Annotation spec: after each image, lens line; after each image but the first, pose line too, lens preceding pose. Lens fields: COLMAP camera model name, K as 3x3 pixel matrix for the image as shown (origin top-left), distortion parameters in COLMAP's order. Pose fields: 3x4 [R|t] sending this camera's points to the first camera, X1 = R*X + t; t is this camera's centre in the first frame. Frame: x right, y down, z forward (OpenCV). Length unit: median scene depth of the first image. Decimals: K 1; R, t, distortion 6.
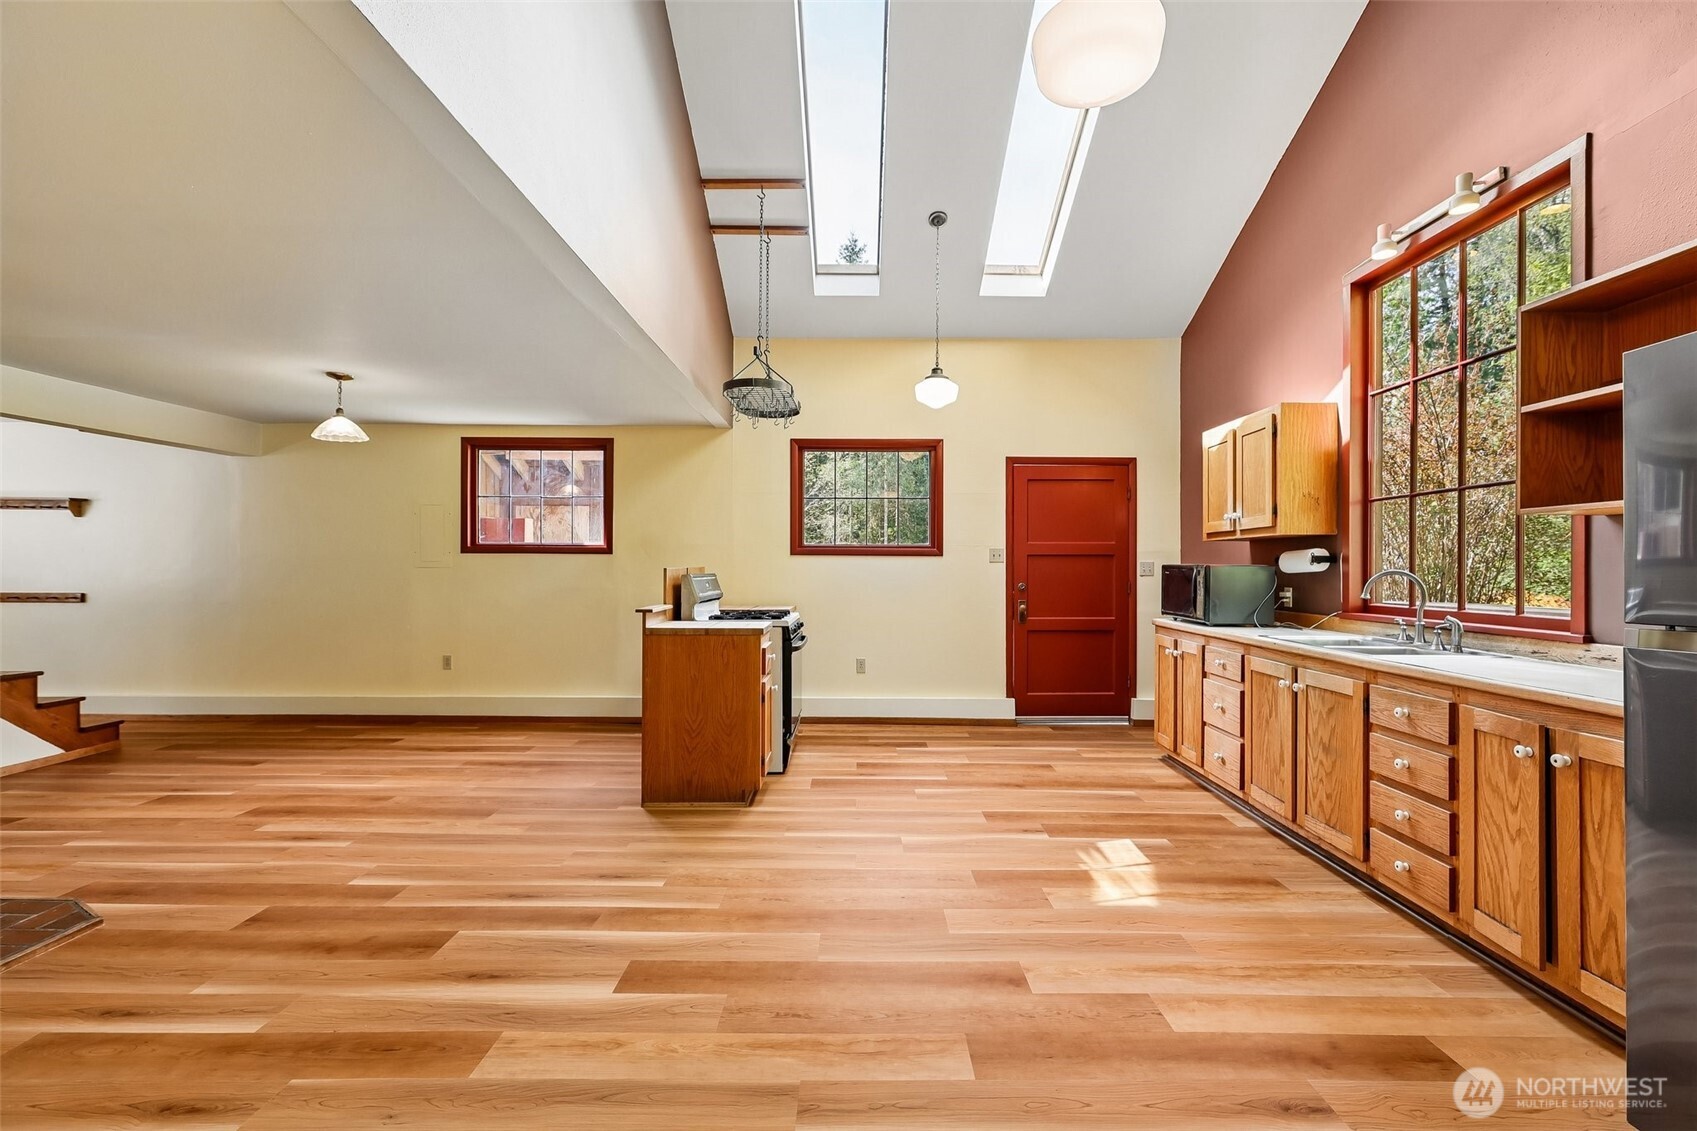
lens RADIAL K [[754.2, 0, 861.2], [0, 754.2, 563.0], [0, 0, 1]] dist [-0.008092, 0.004563]
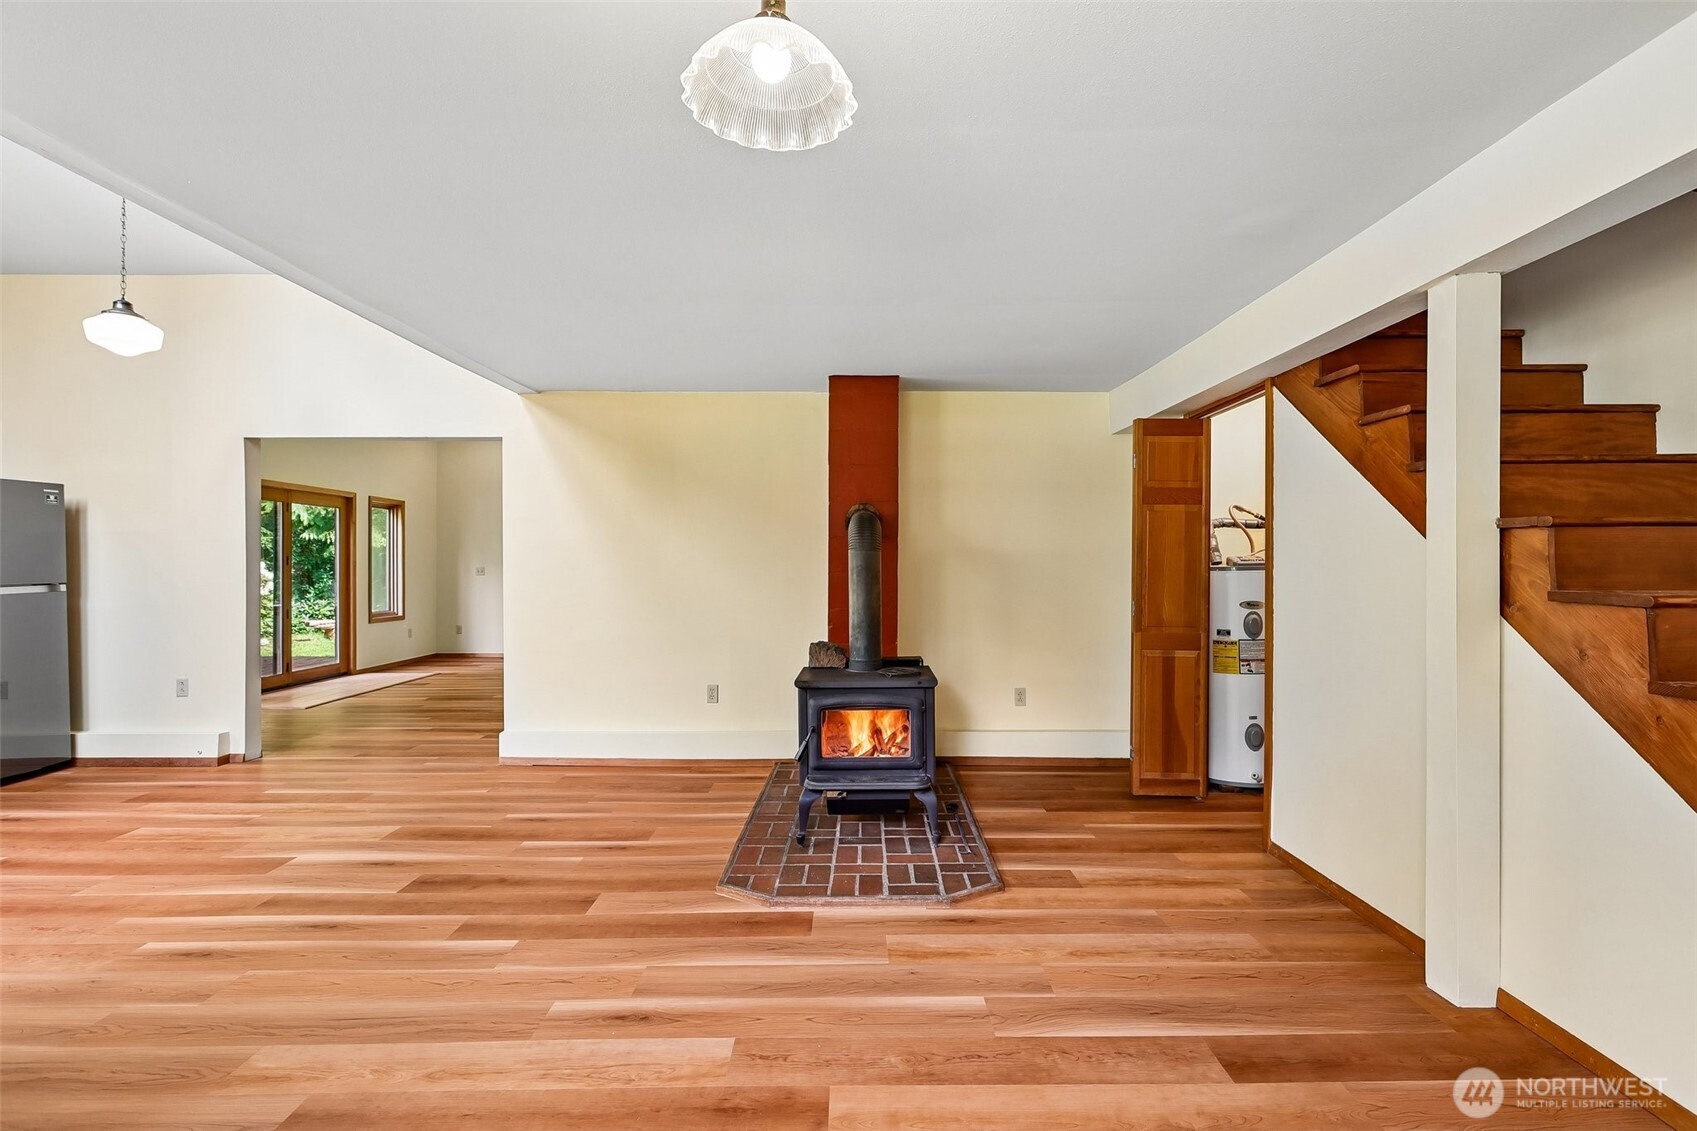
lens RADIAL K [[754.2, 0, 858.4], [0, 754.2, 568.7], [0, 0, 1]] dist [-0.008092, 0.004563]
pose [[-0.999936, -0.007022, -0.008845, -0.883019], [-0.007004, 0.999973, -0.002072, 0.000607], [0.008860, -0.002010, -0.999959, 1.551614]]
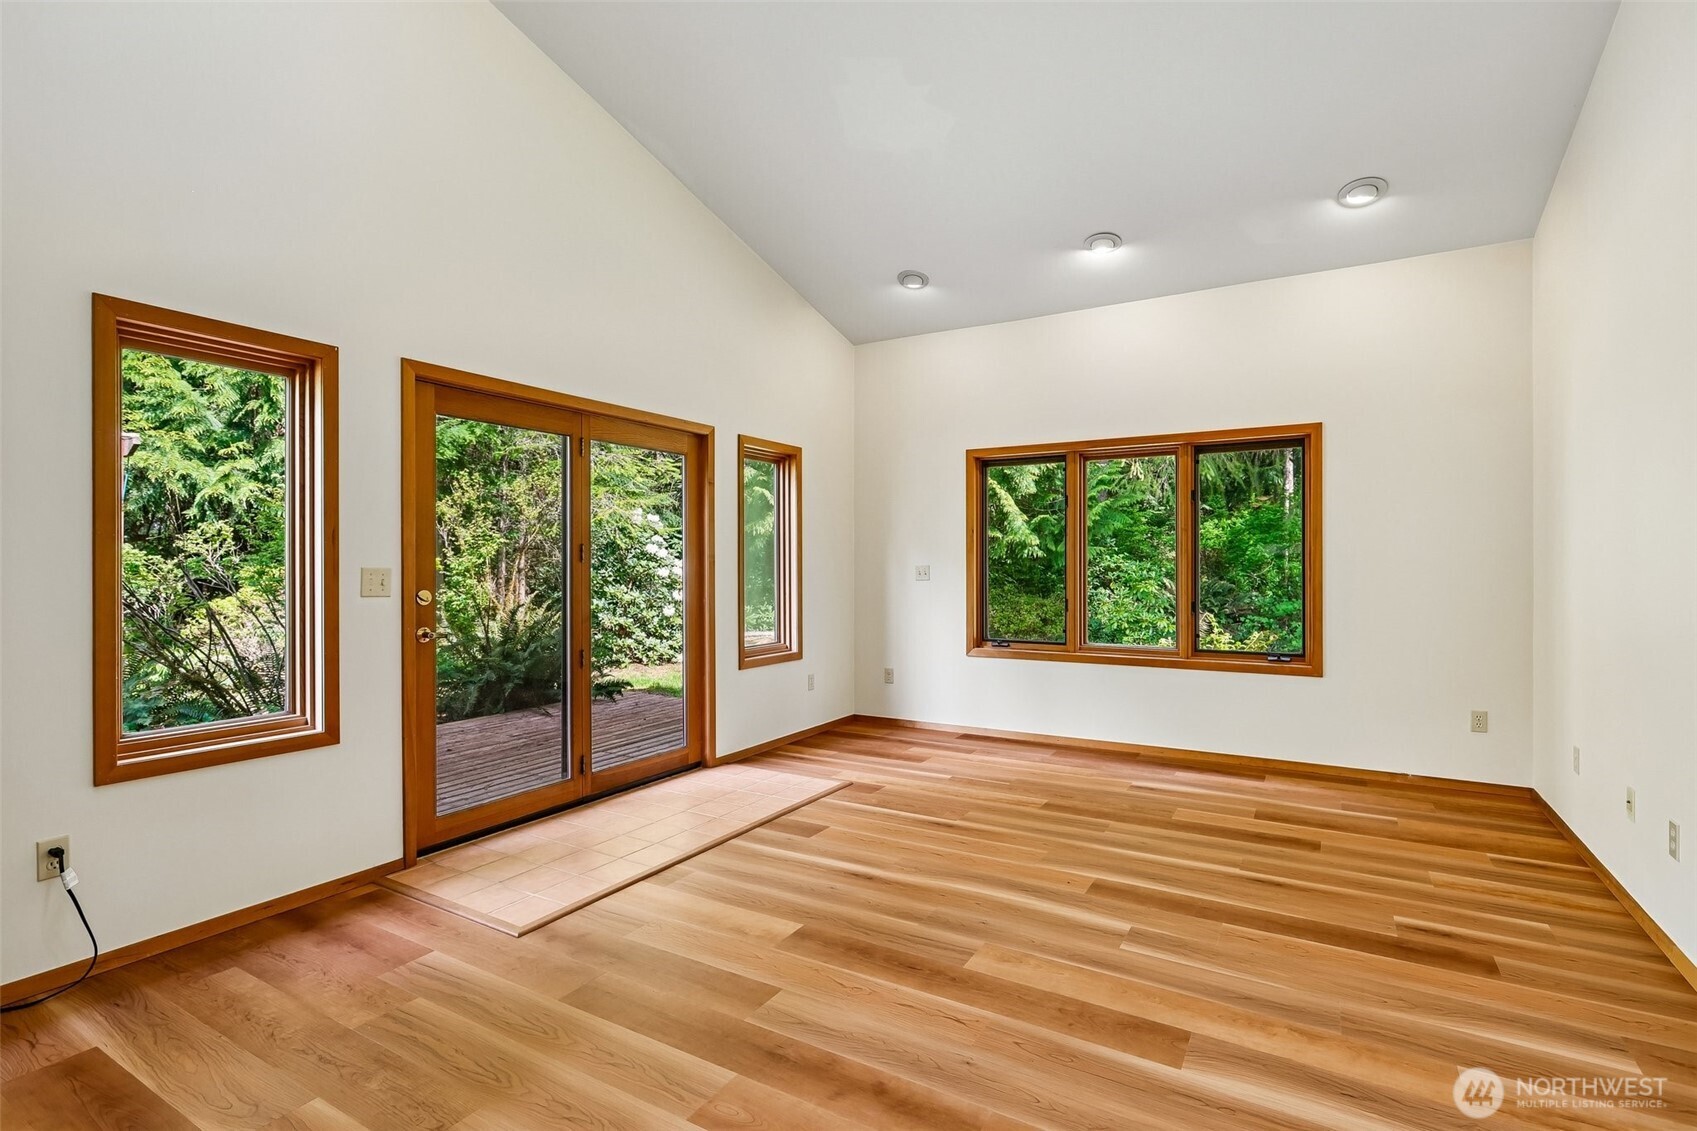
lens RADIAL K [[790.2, 0, 846.7], [0, 790.2, 570.5], [0, 0, 1]] dist [-0.002659, 0.002036]
pose [[-0.854091, -0.012295, 0.519979, -0.187367], [-0.010013, 0.999924, 0.007197, -0.003642], [-0.520028, 0.000940, -0.854149, 0.155481]]
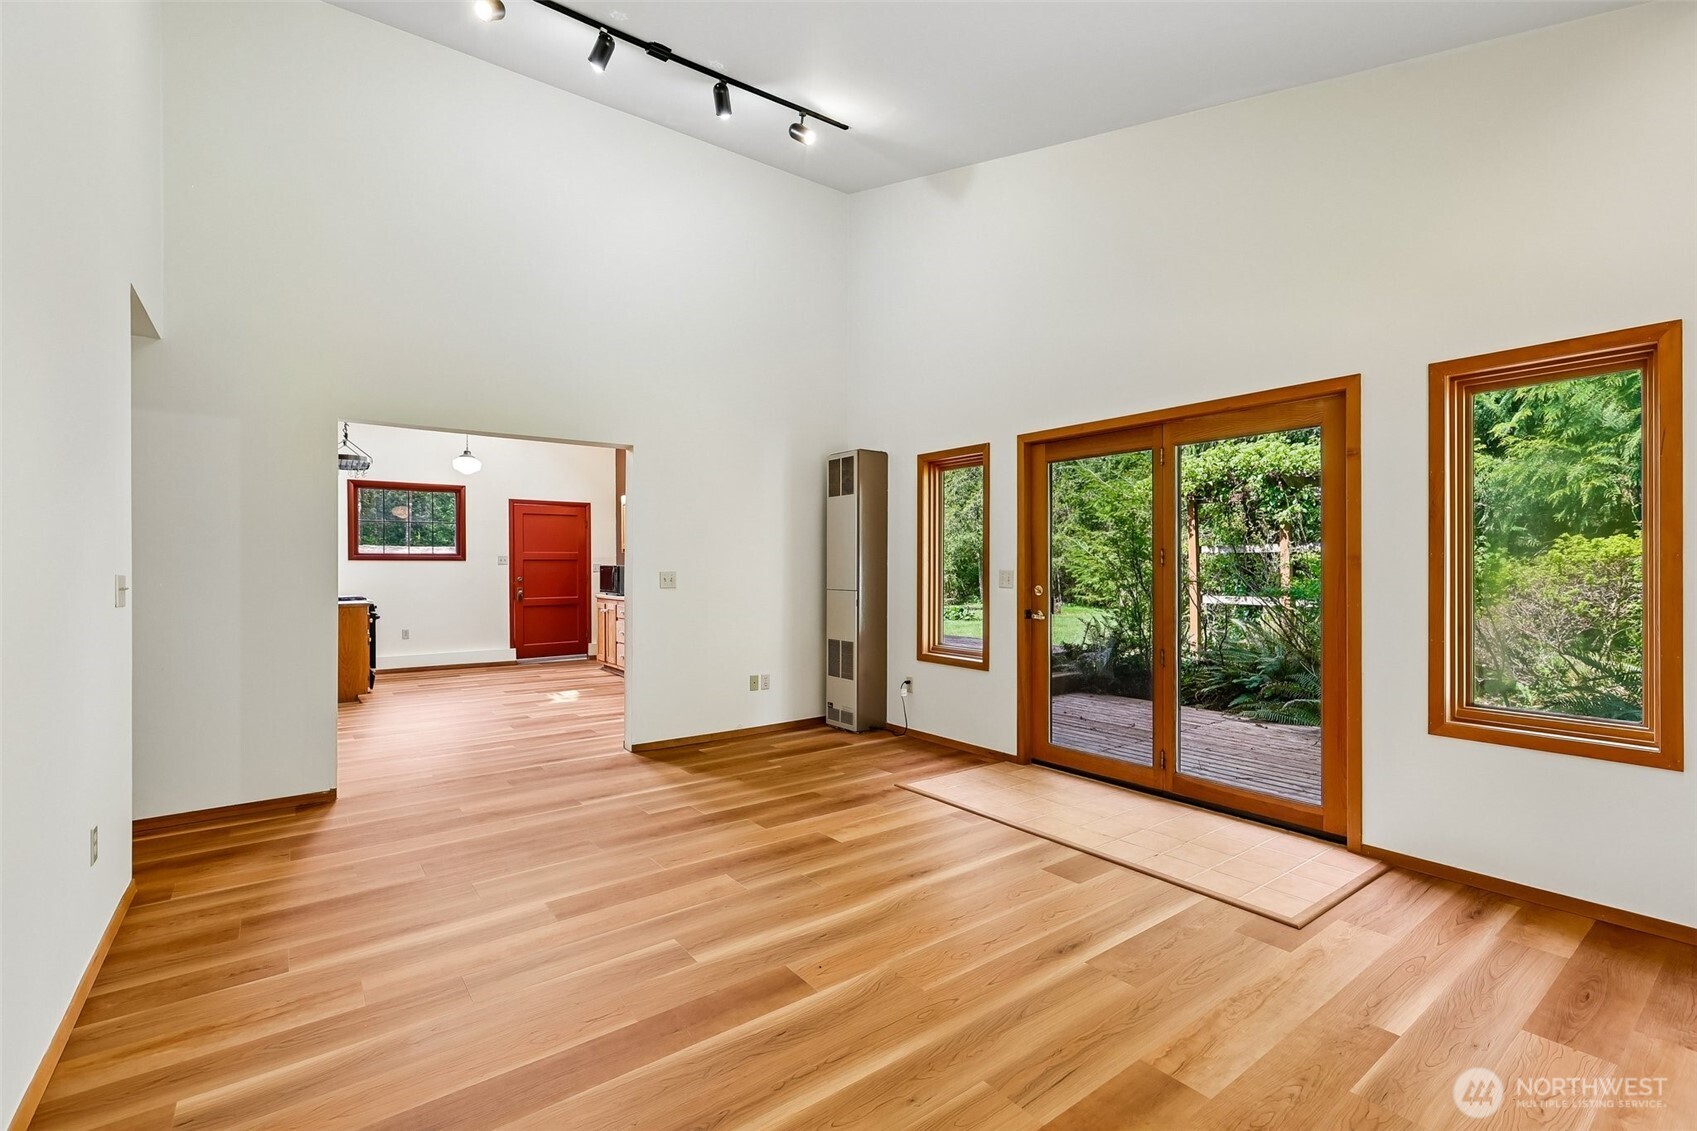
lens RADIAL K [[754.2, 0, 868.7], [0, 754.2, 564.6], [0, 0, 1]] dist [-0.008092, 0.004563]
pose [[0.790713, -0.006005, 0.612158, -0.316933], [0.003159, 0.999979, 0.005730, -0.012681], [-0.612179, -0.002597, 0.790715, -1.270896]]
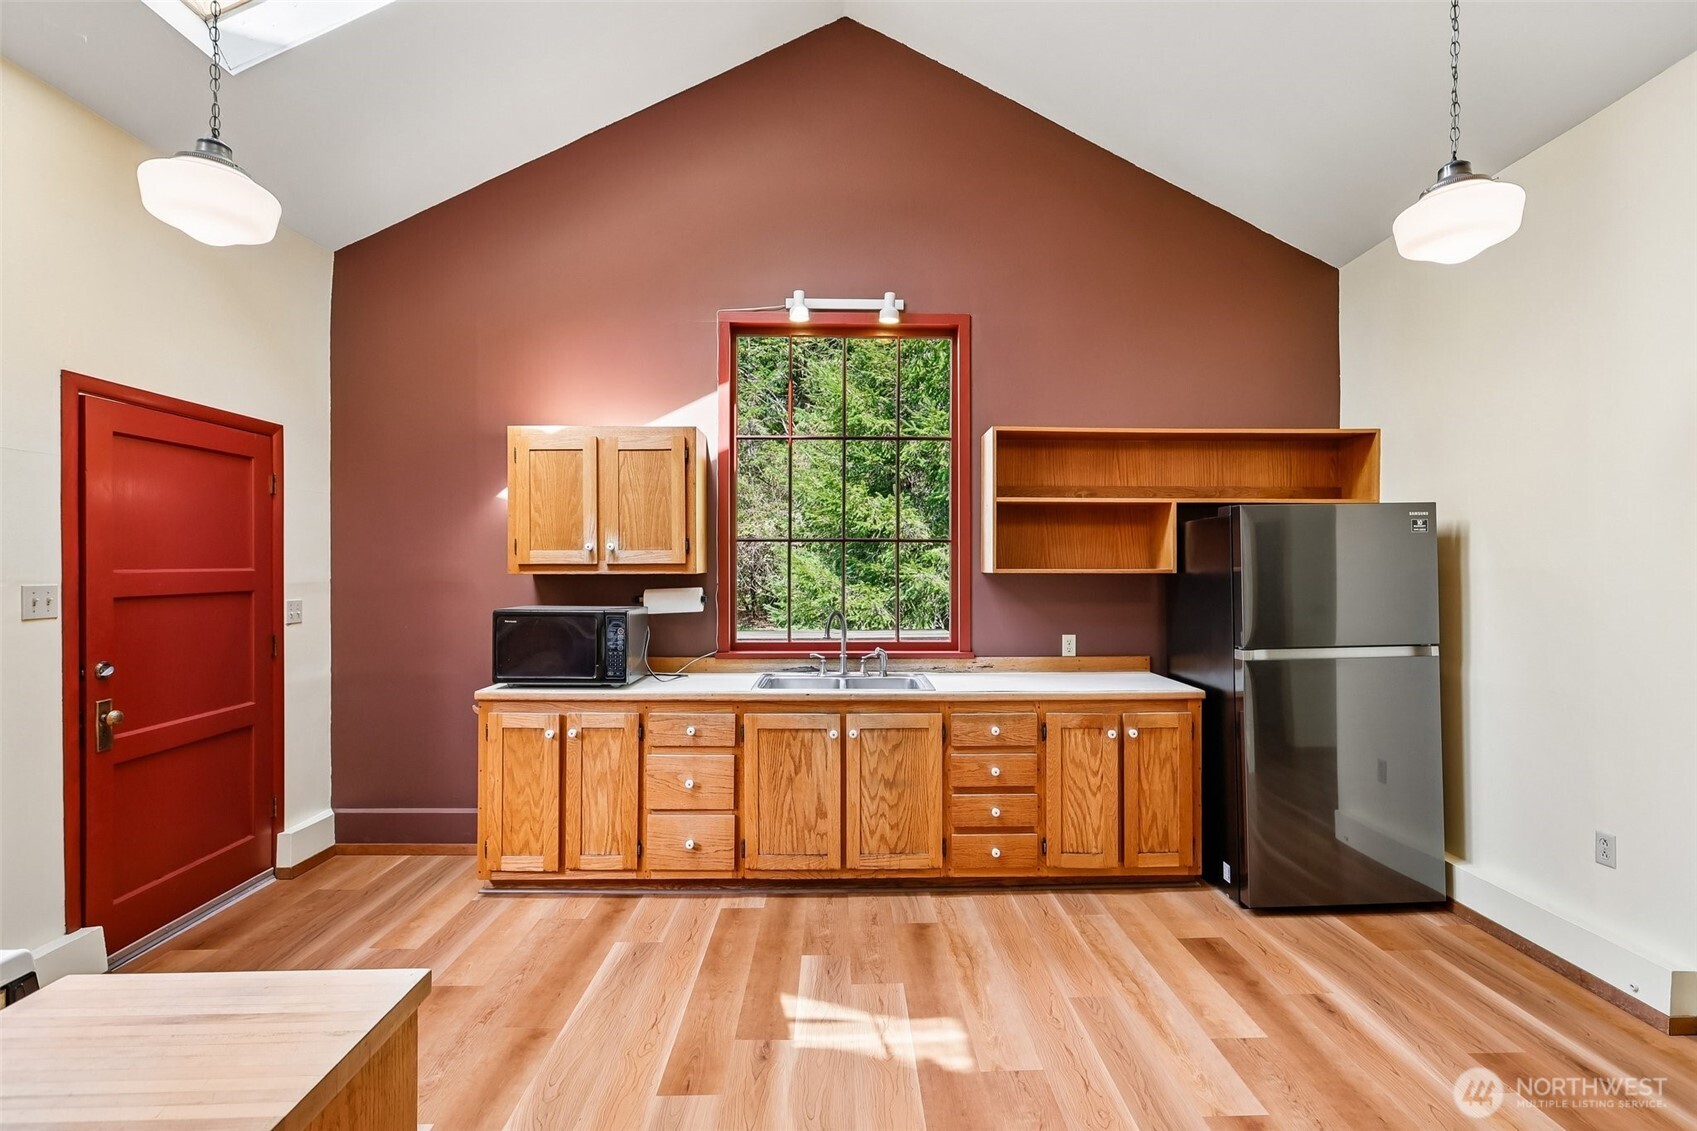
lens RADIAL K [[790.2, 0, 860.5], [0, 790.2, 564.9], [0, 0, 1]] dist [-0.002659, 0.002036]
pose [[-0.020774, -0.001728, 0.999783, -0.450823], [-0.006969, 0.999974, 0.001583, -0.058882], [-0.999760, -0.006934, -0.020786, 0.948410]]
